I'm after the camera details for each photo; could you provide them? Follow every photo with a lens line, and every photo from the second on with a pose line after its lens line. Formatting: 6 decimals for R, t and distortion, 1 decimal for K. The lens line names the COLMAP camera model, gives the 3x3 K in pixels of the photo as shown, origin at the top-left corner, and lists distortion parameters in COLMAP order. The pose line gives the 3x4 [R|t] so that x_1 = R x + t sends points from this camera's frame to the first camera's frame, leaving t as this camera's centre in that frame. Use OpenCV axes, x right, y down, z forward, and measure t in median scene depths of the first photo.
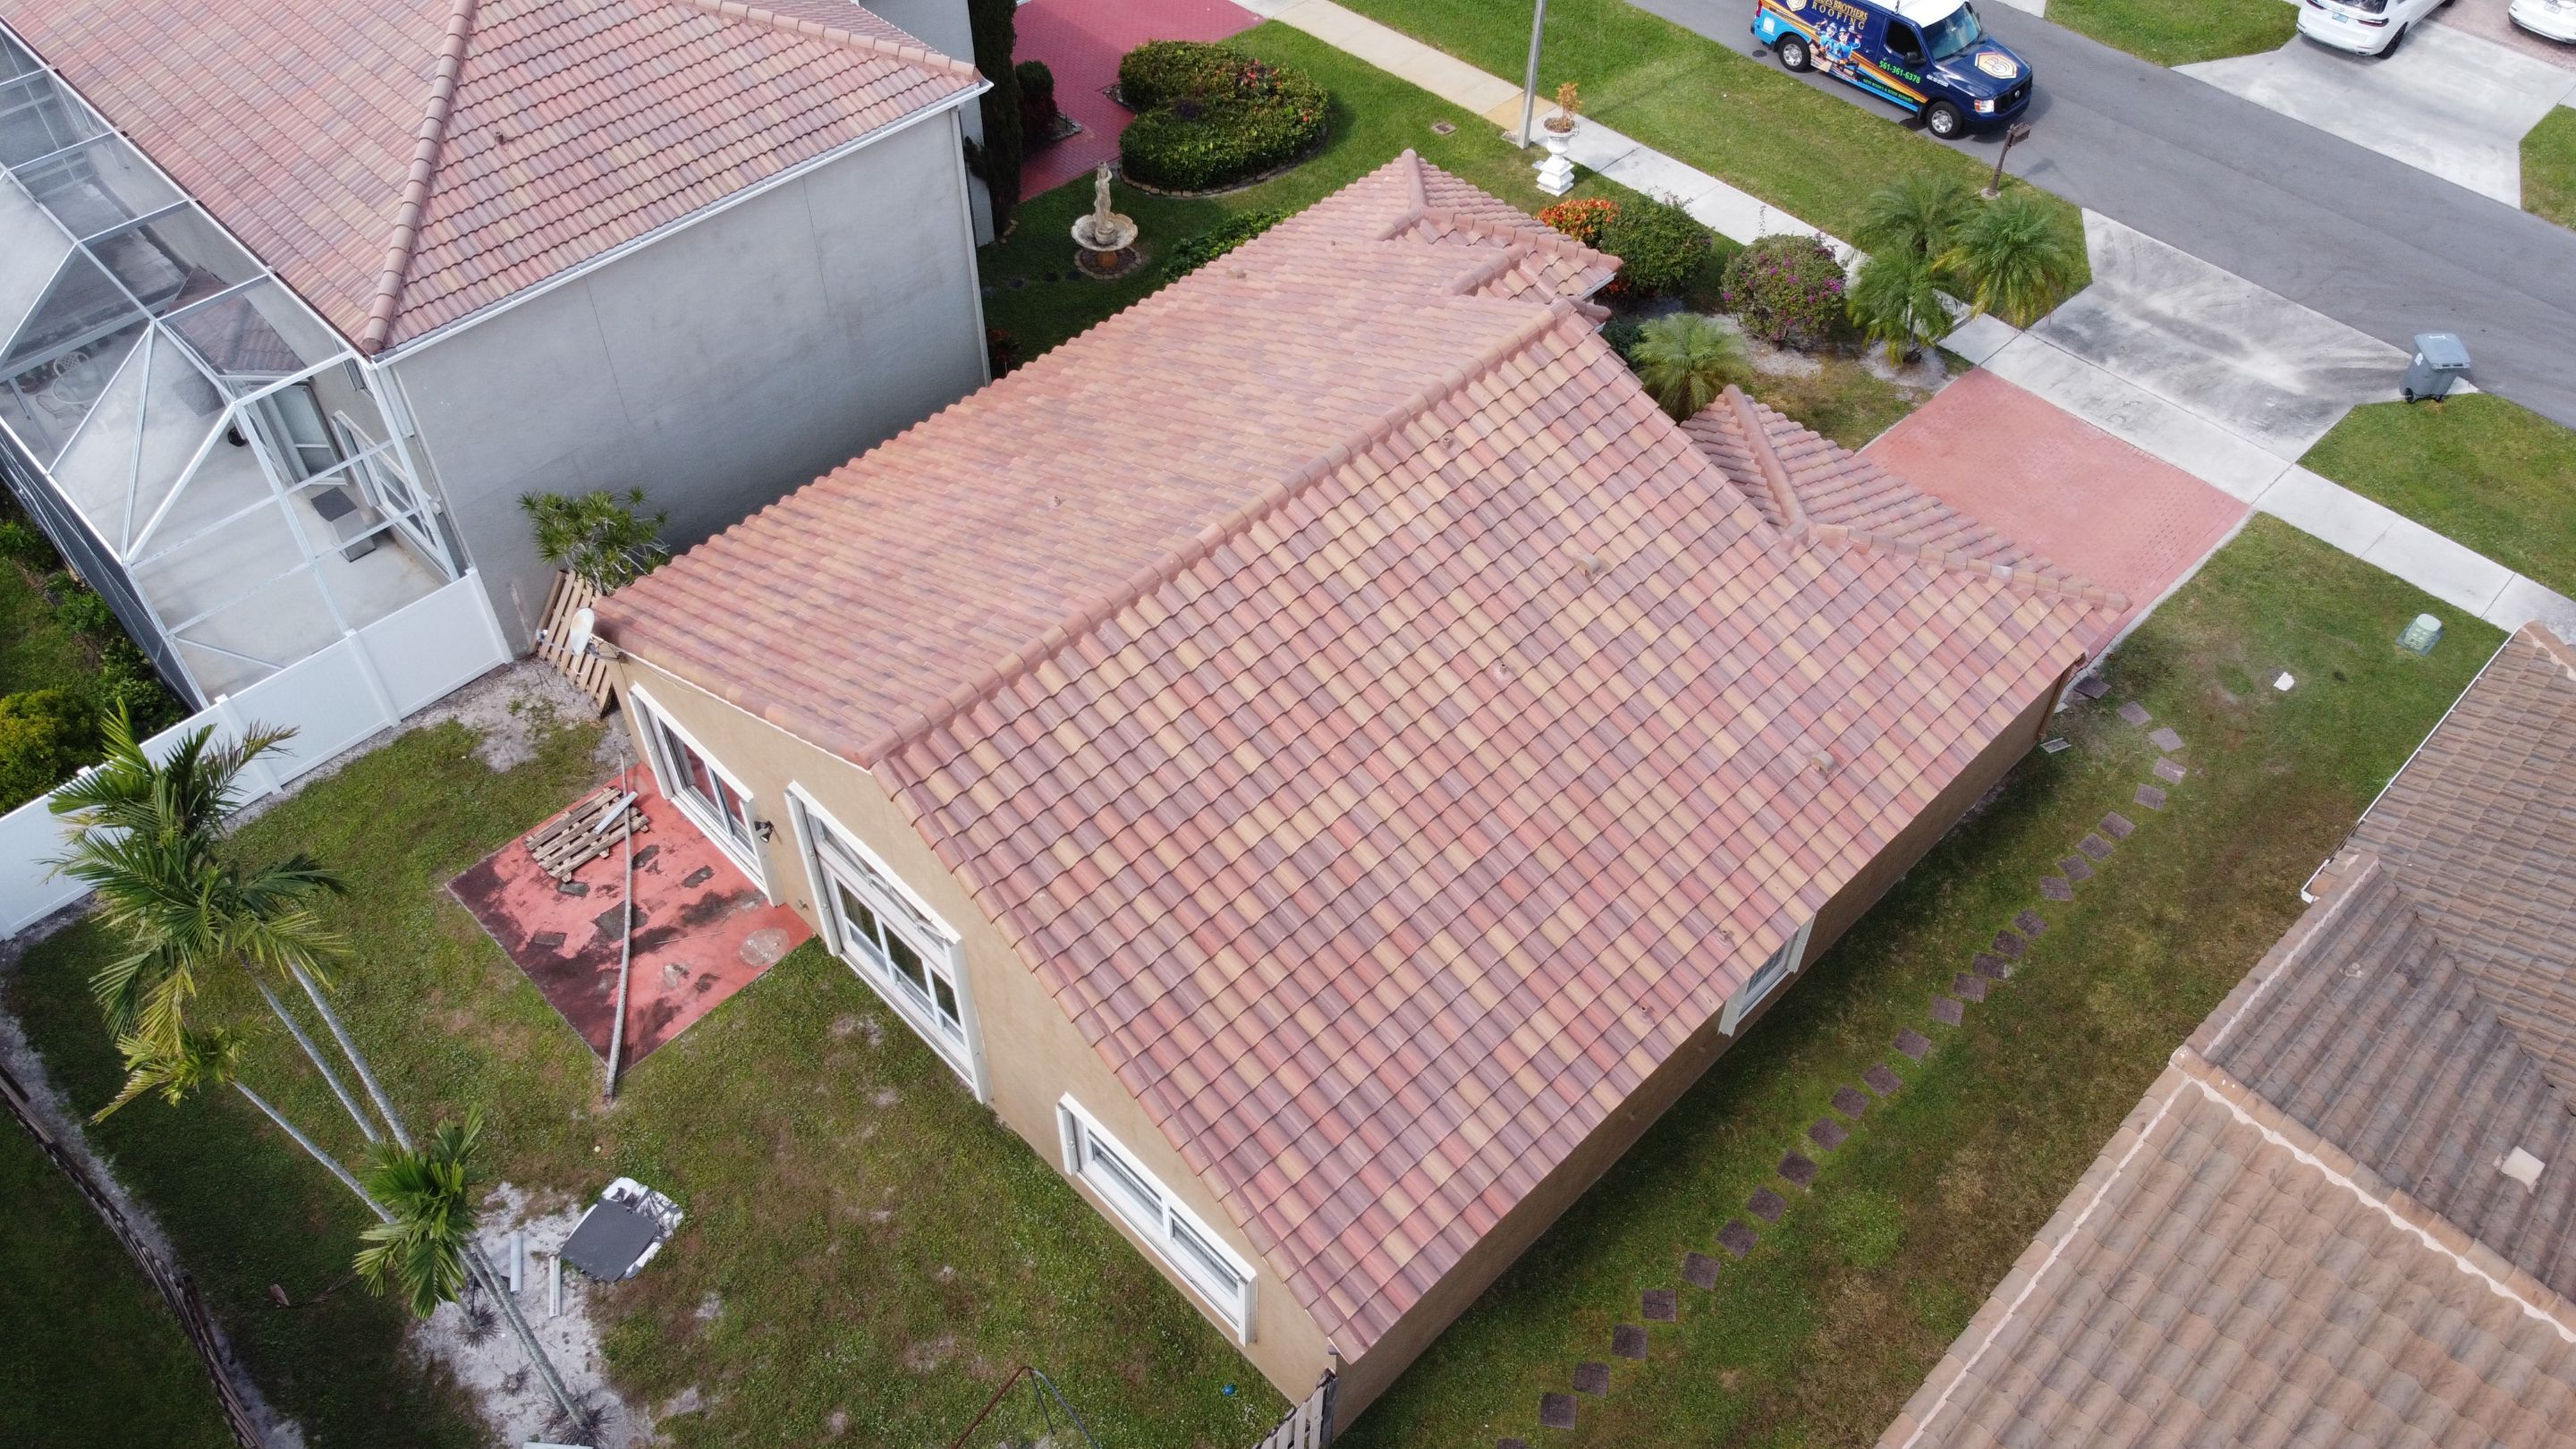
lens RADIAL K [[1936.9, 0, 1288.7], [0, 1936.9, 717.0], [0, 0, 1]] dist [0.008927, -0.006410]
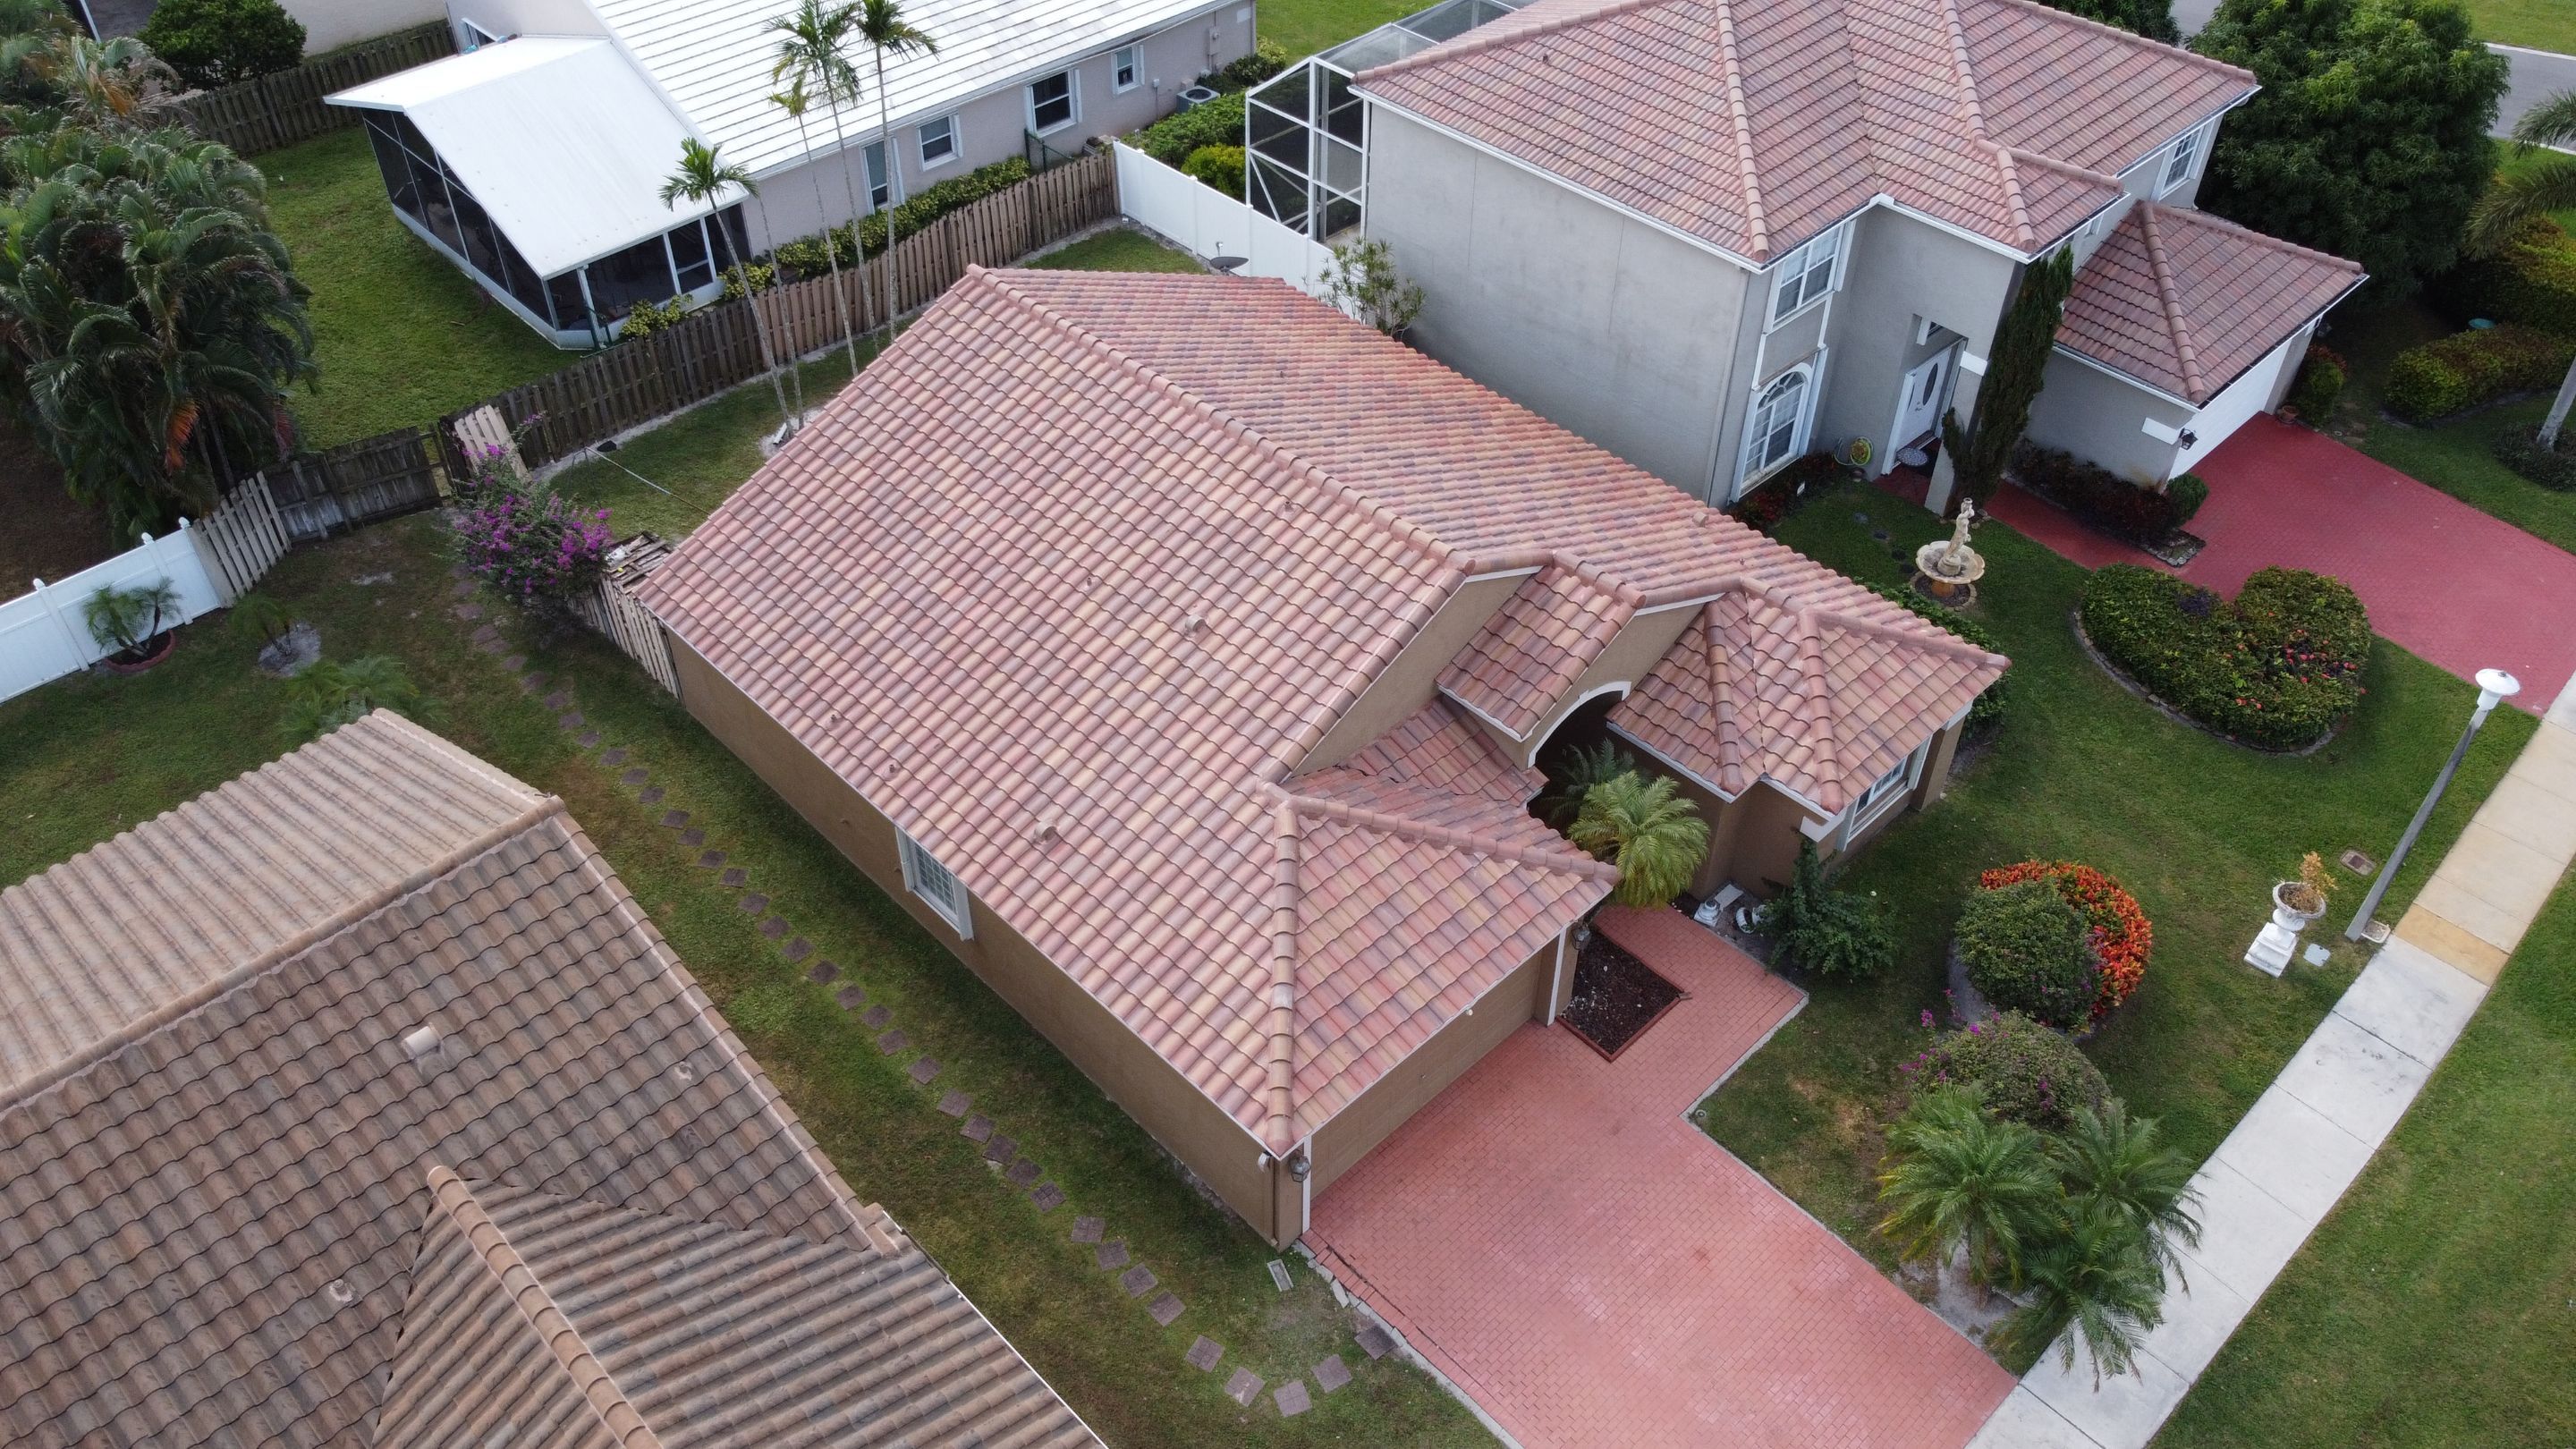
lens RADIAL K [[1936.9, 0, 1288.7], [0, 1936.9, 717.0], [0, 0, 1]] dist [0.008927, -0.006410]
pose [[-0.011788, 0.667361, -0.744641, 0.885197], [-0.741987, 0.493372, 0.453915, -0.519227], [0.670311, 0.557865, 0.489357, 0.417568]]
